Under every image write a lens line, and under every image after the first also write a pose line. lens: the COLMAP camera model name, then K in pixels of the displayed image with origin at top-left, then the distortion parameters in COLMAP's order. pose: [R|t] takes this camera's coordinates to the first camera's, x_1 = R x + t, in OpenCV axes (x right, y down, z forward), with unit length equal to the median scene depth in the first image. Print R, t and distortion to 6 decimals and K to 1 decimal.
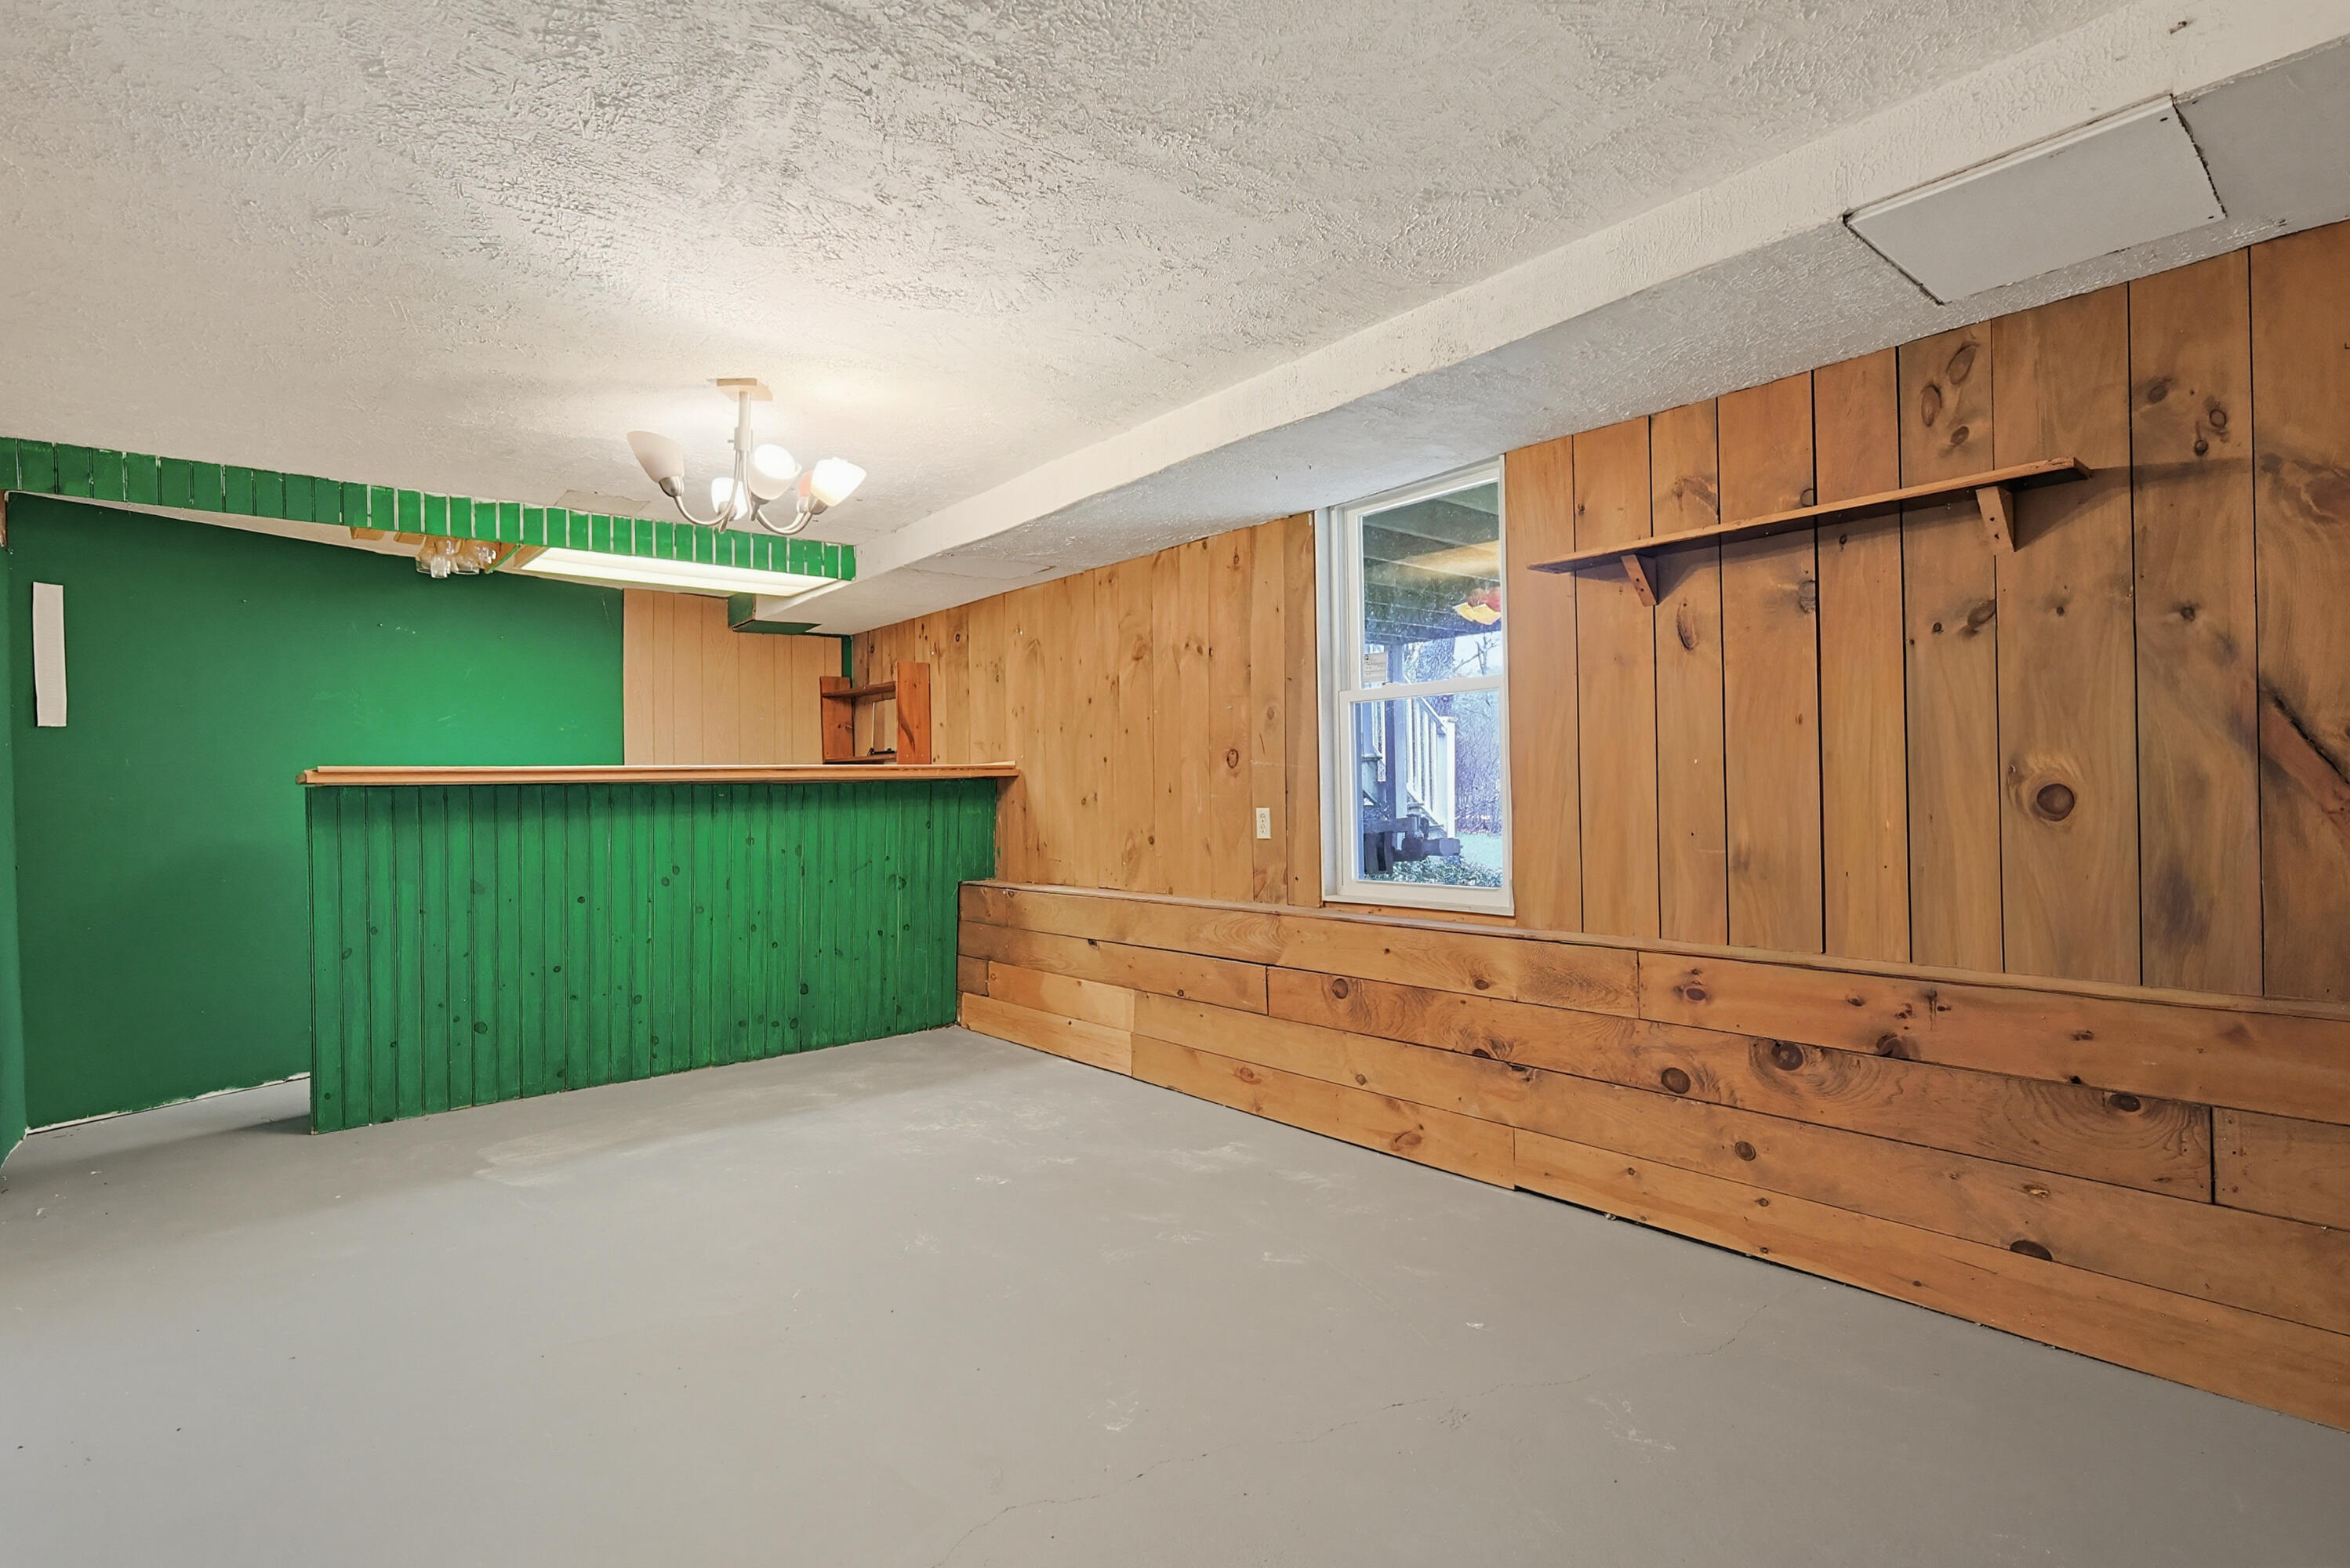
lens RADIAL K [[1098.2, 0, 1185.4], [0, 1098.2, 776.3], [0, 0, 1]] dist [0.003295, 0.000868]
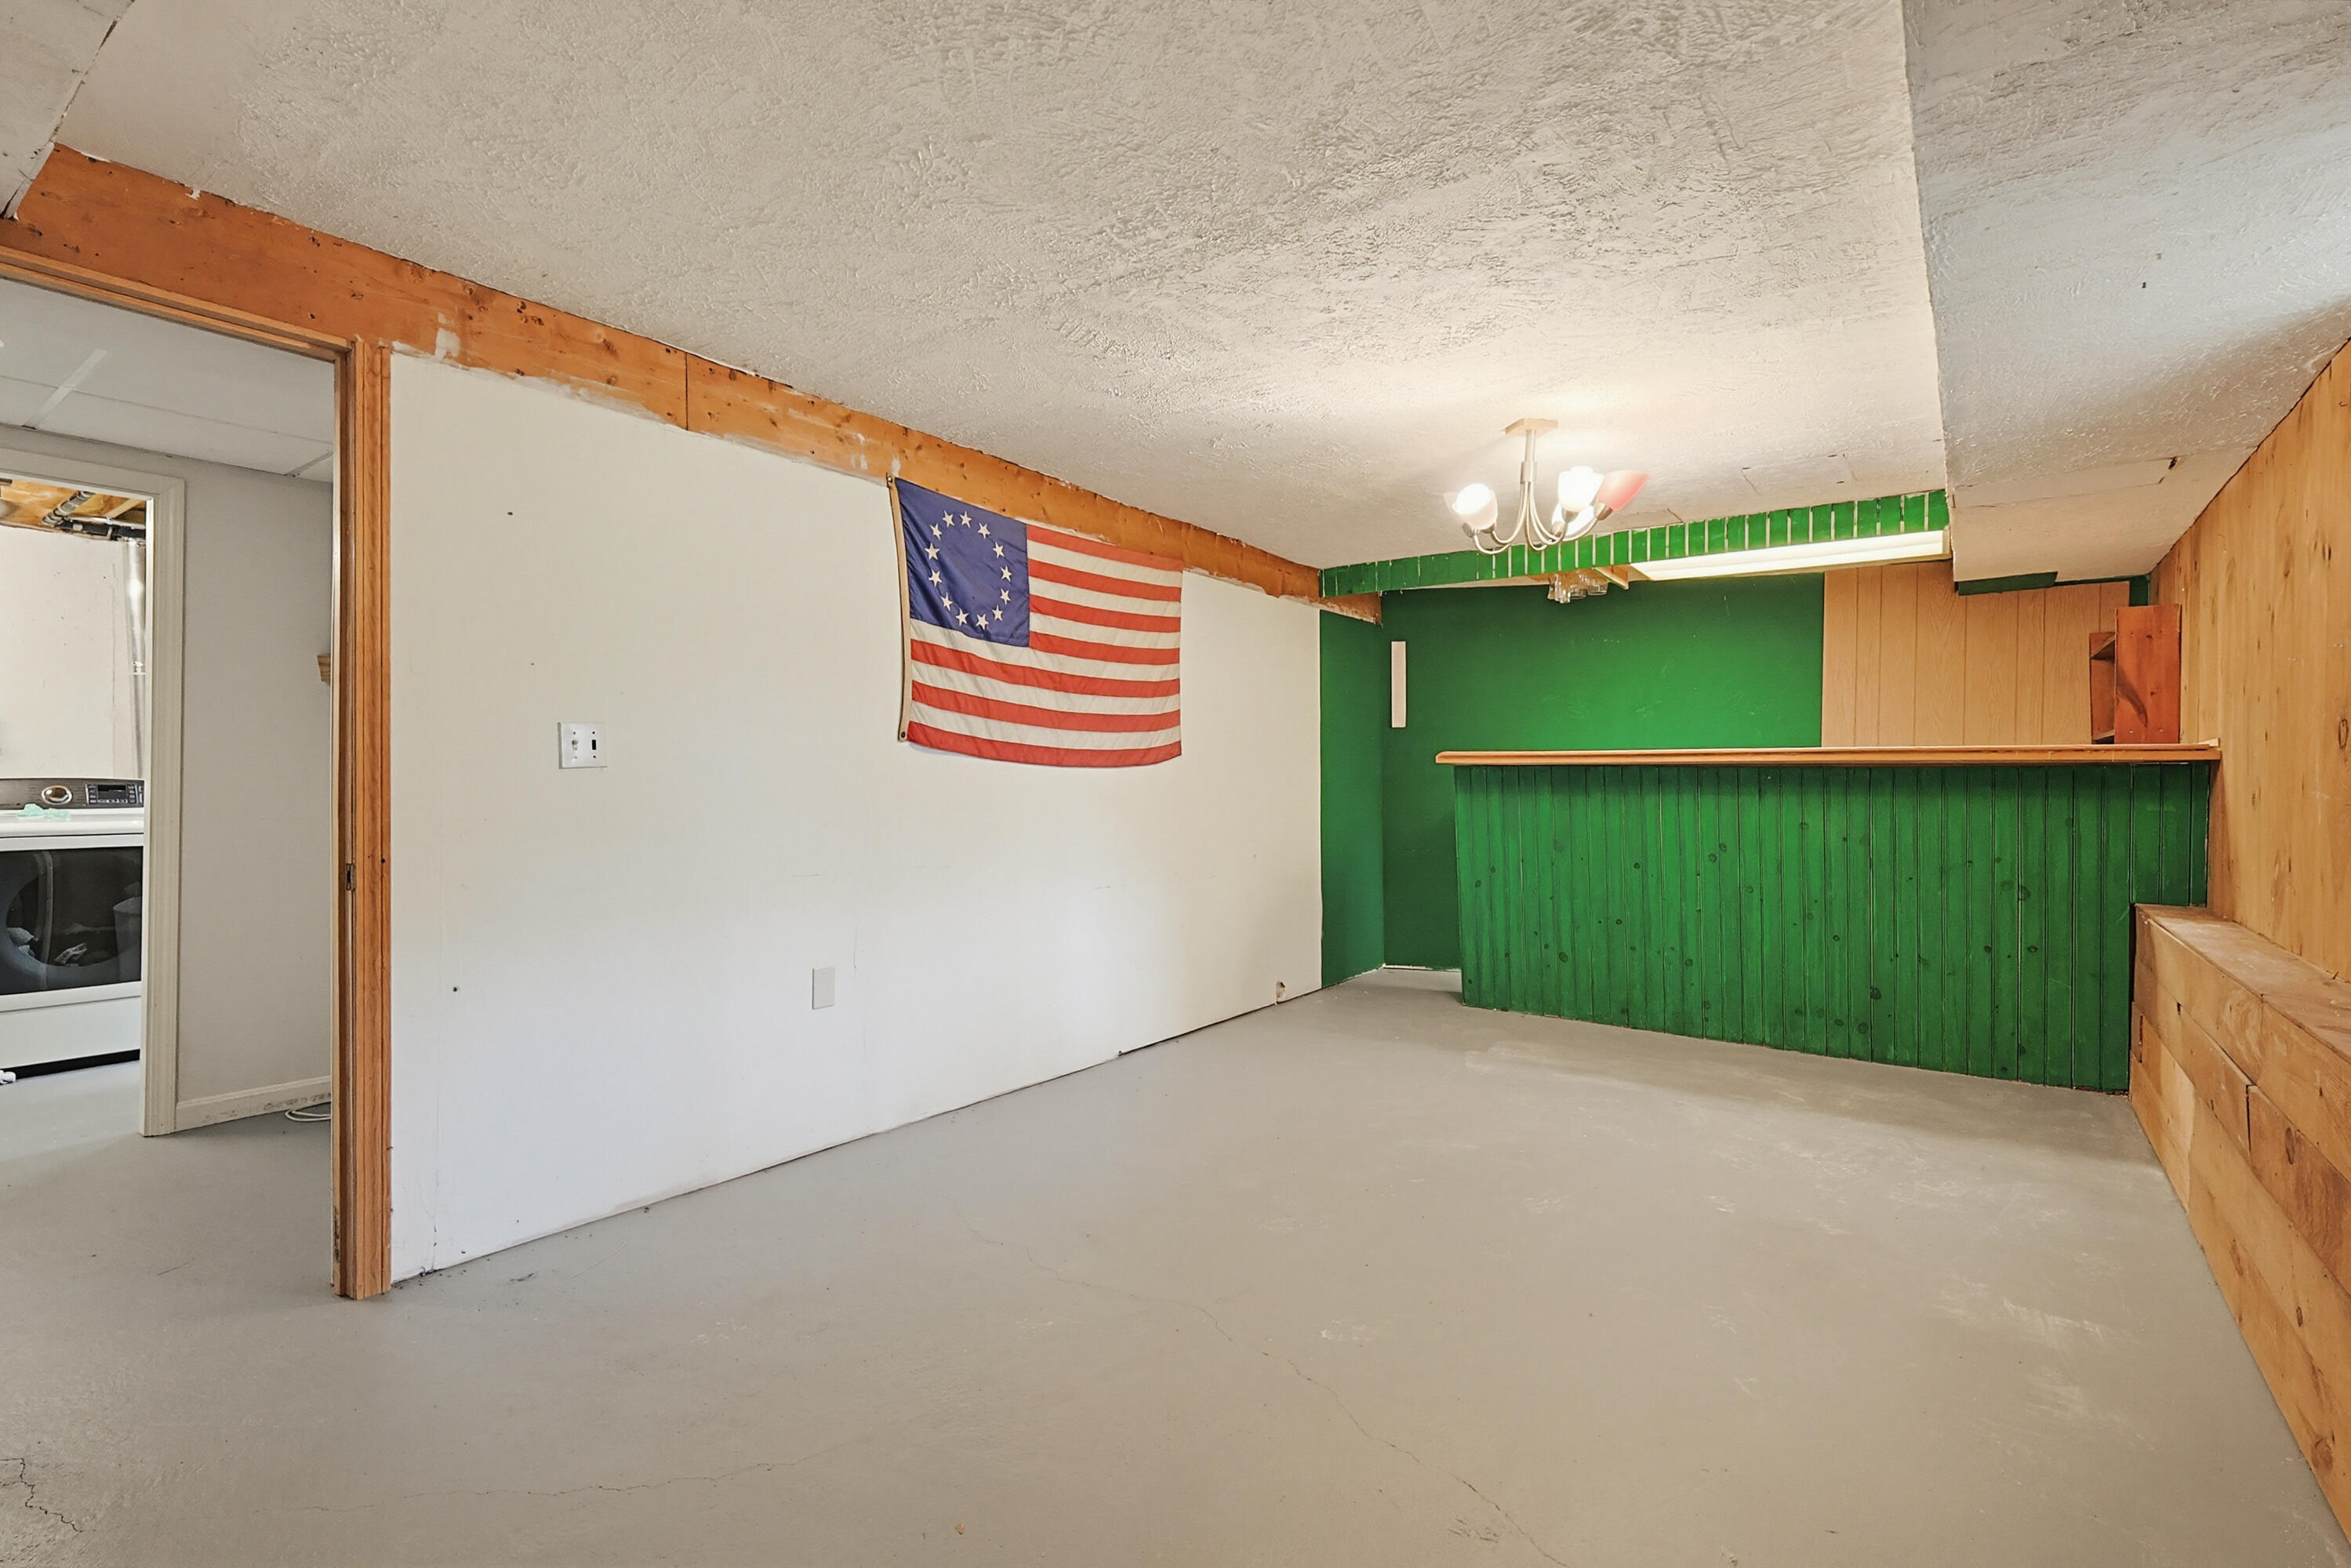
lens RADIAL K [[1098.6, 0, 1185.9], [0, 1098.6, 776.3], [0, 0, 1]] dist [0.003295, 0.000868]
pose [[0.236497, 0.021604, -0.971392, 0.446664], [0.000479, 0.999750, 0.022351, -0.007730], [0.971632, -0.005751, 0.236428, 0.258177]]
